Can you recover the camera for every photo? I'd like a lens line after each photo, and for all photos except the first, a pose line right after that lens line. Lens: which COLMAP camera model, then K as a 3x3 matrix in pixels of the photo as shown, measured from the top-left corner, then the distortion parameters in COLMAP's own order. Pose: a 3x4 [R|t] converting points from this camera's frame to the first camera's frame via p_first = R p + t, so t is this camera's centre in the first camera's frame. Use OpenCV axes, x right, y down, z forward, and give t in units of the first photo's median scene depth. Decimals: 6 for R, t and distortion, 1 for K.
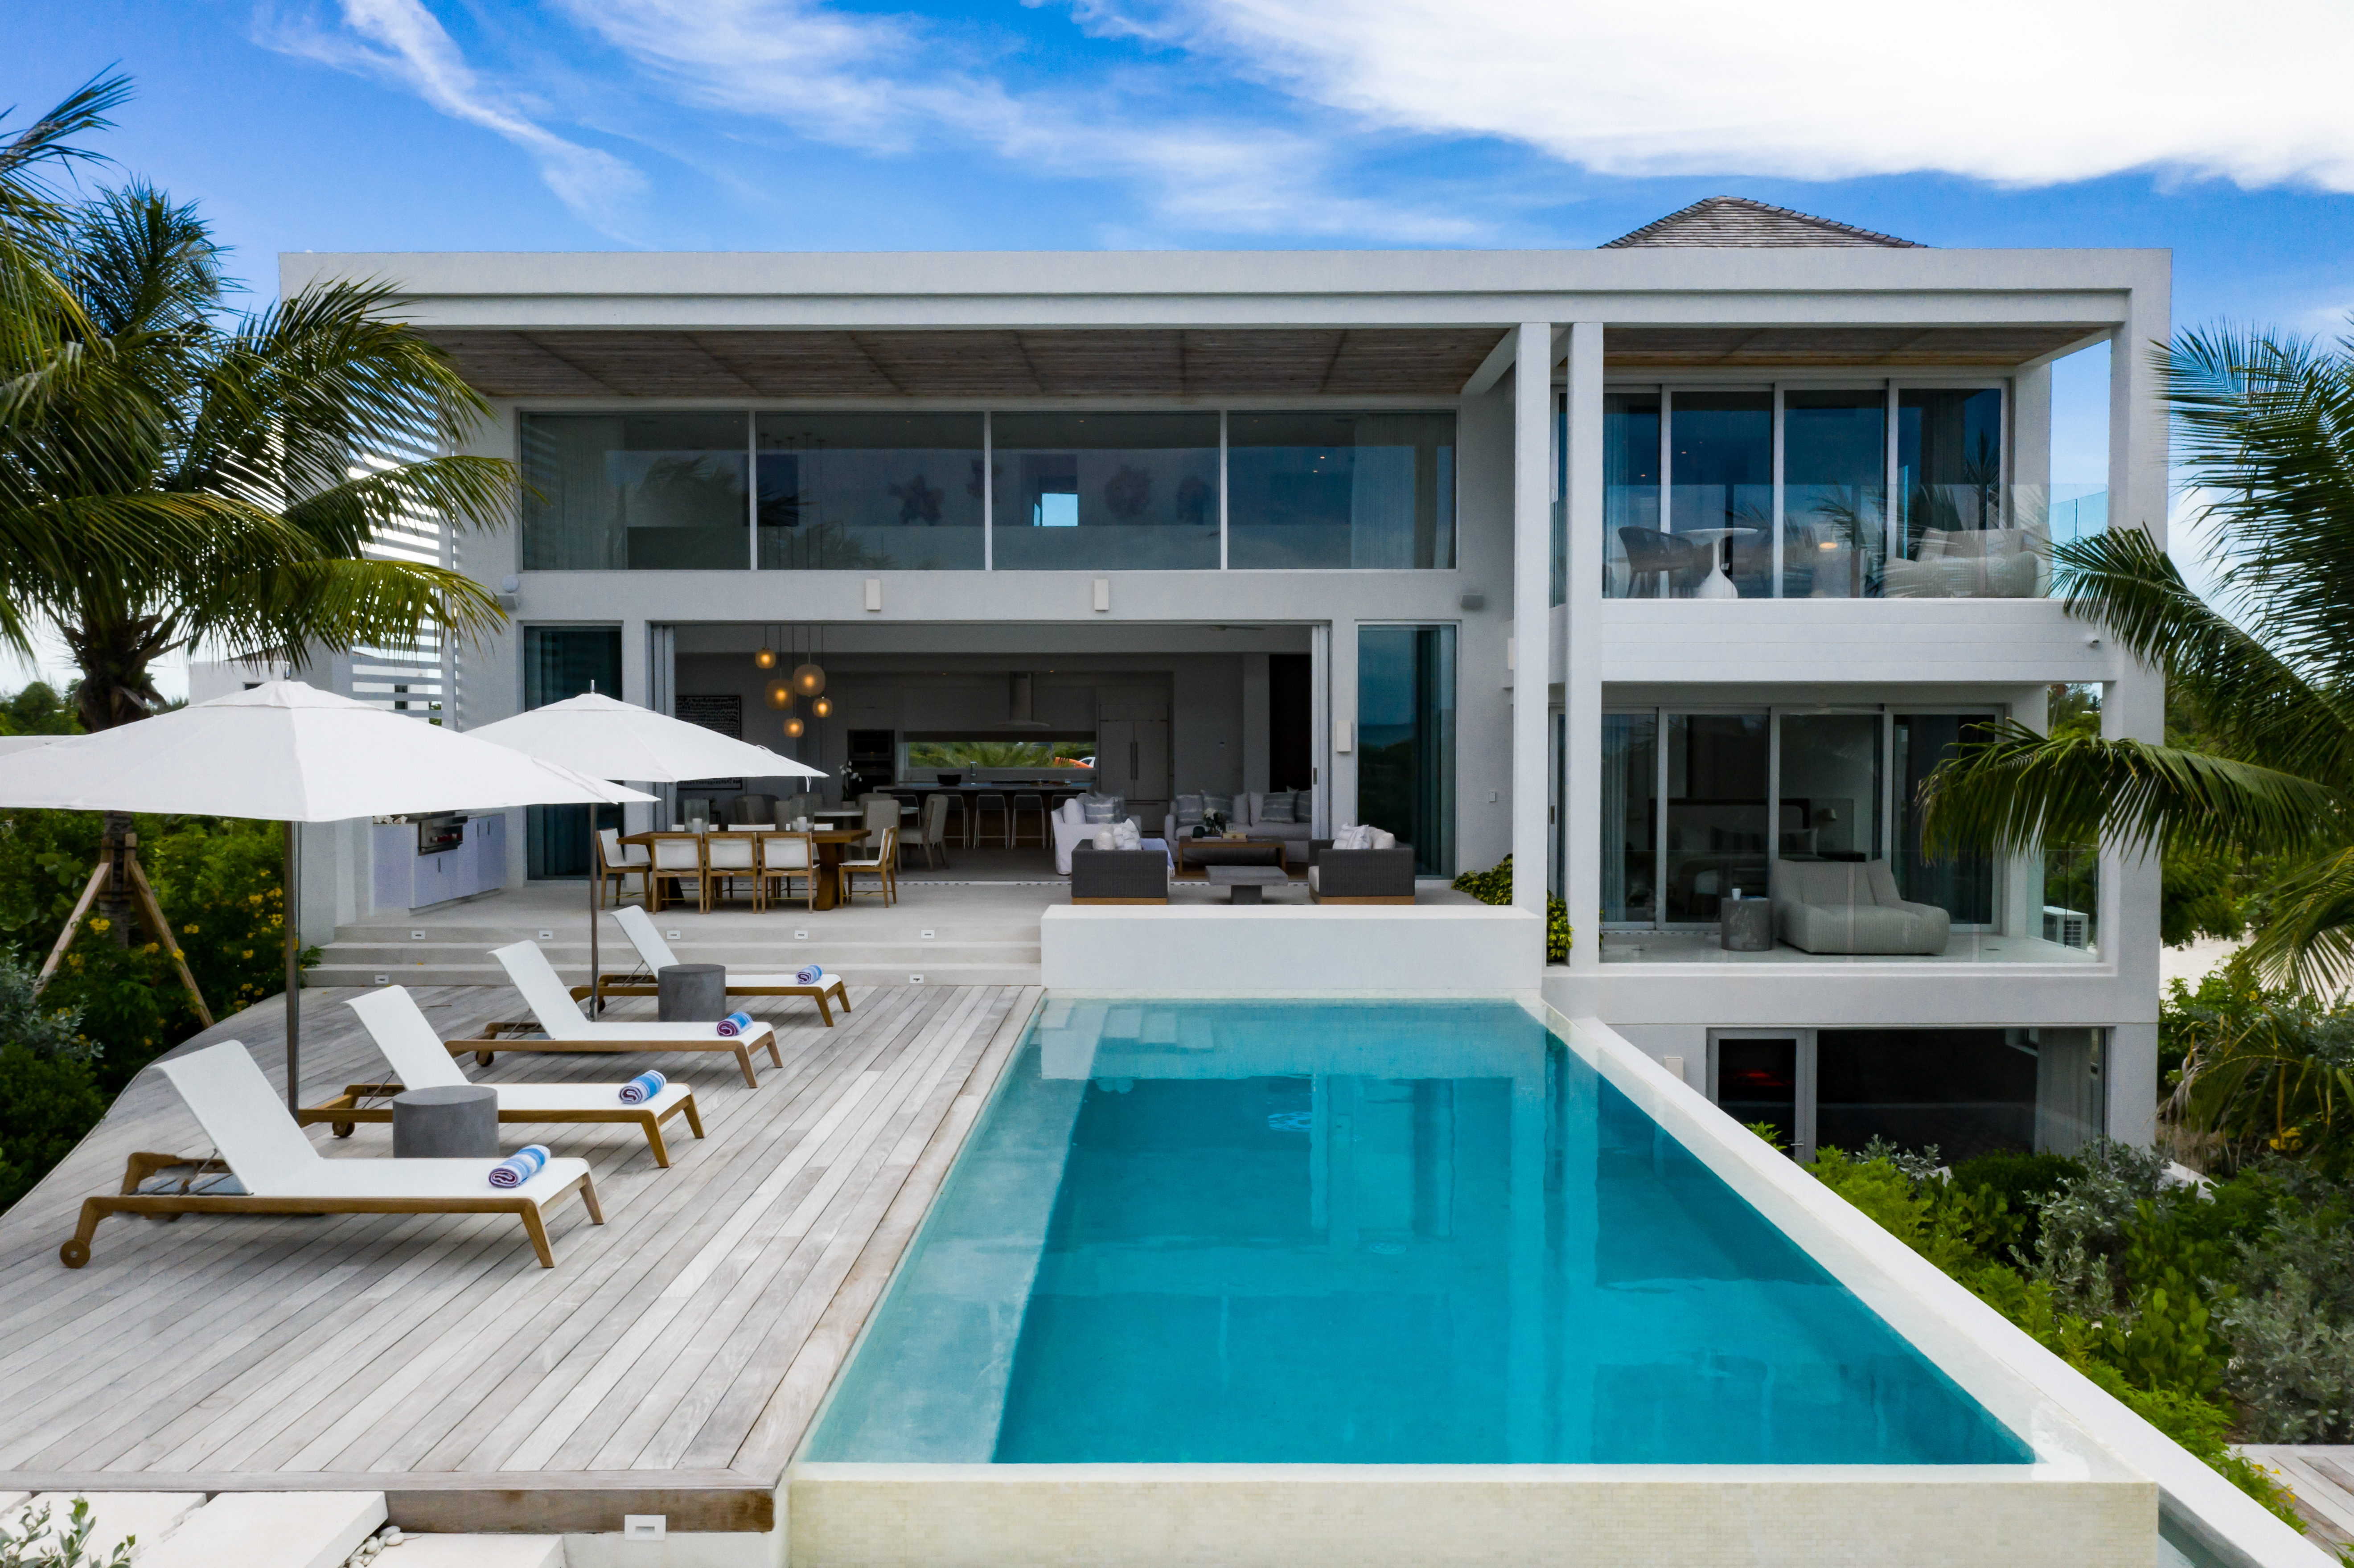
lens RADIAL K [[1923.1, 0, 1186.0], [0, 1923.1, 793.2], [0, 0, 1]] dist [-0.010128, -0.007186]
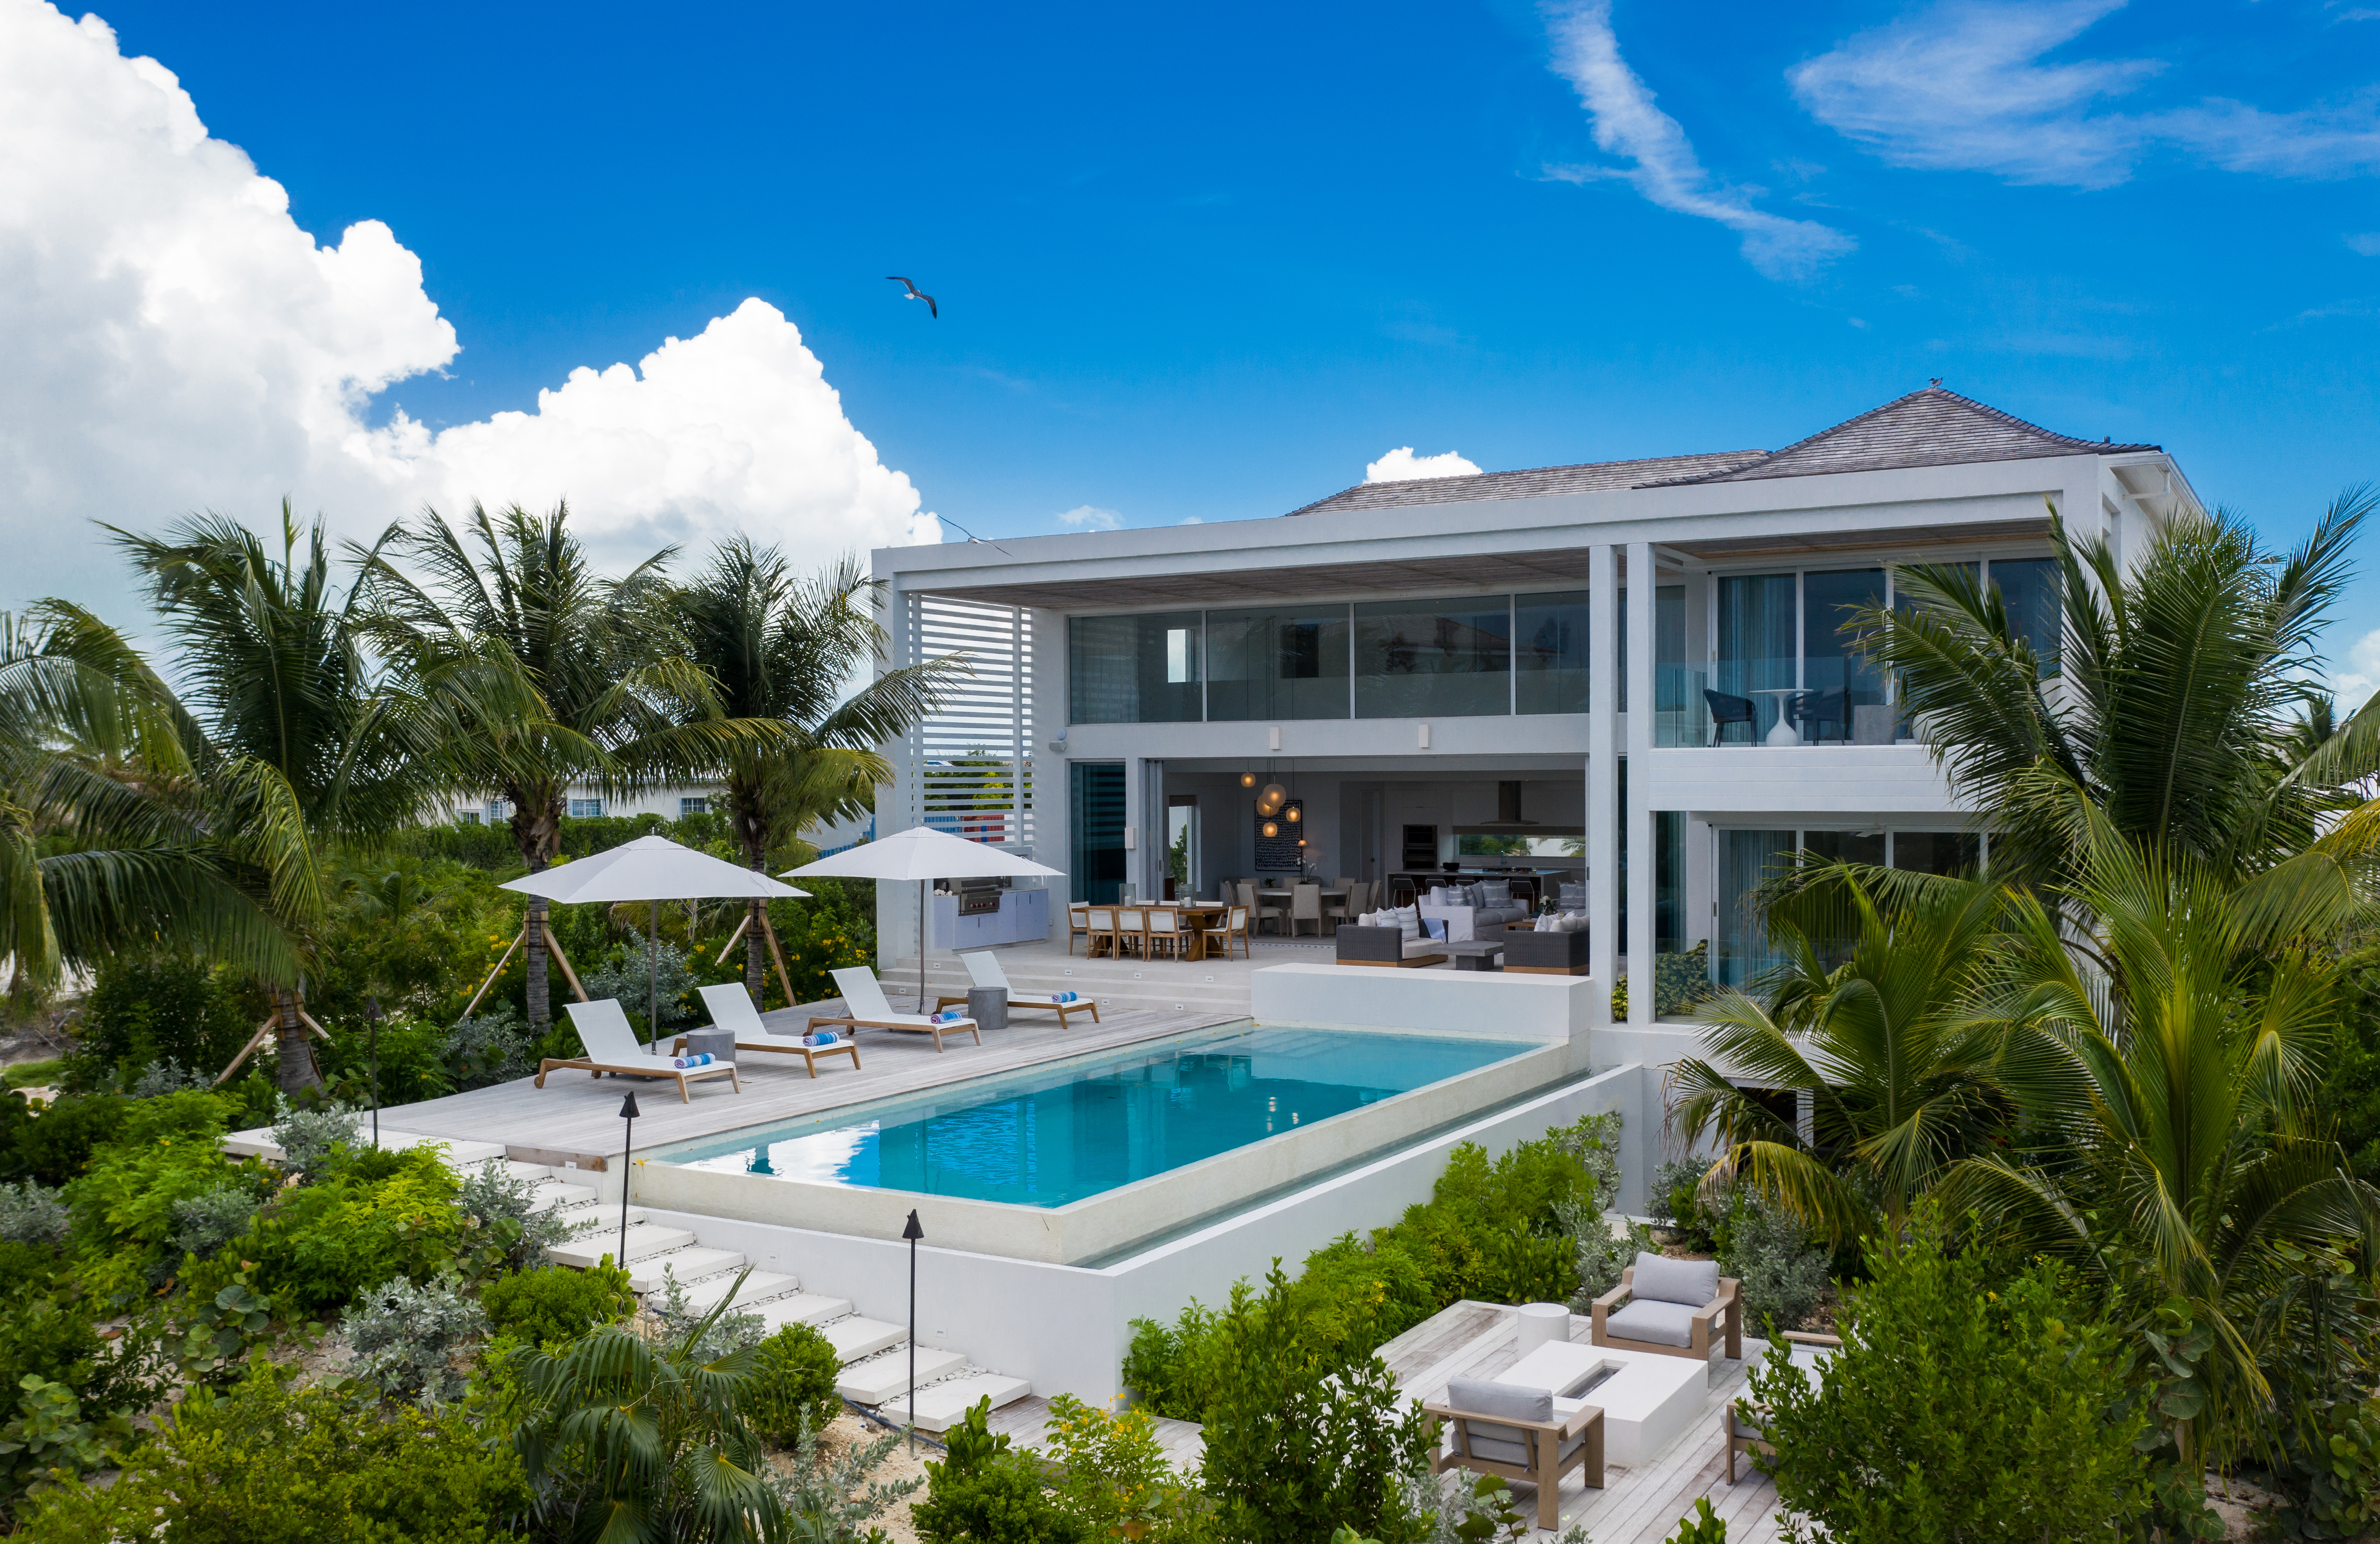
lens RADIAL K [[2035.5, 0, 1196.5], [0, 2035.5, 760.7], [0, 0, 1]] dist [0.021540, 0.006000]
pose [[0.864590, -0.008566, -0.502404, 0.537273], [-0.013686, 0.999082, -0.040587, -0.026193], [0.502291, 0.041967, 0.863680, -0.315462]]
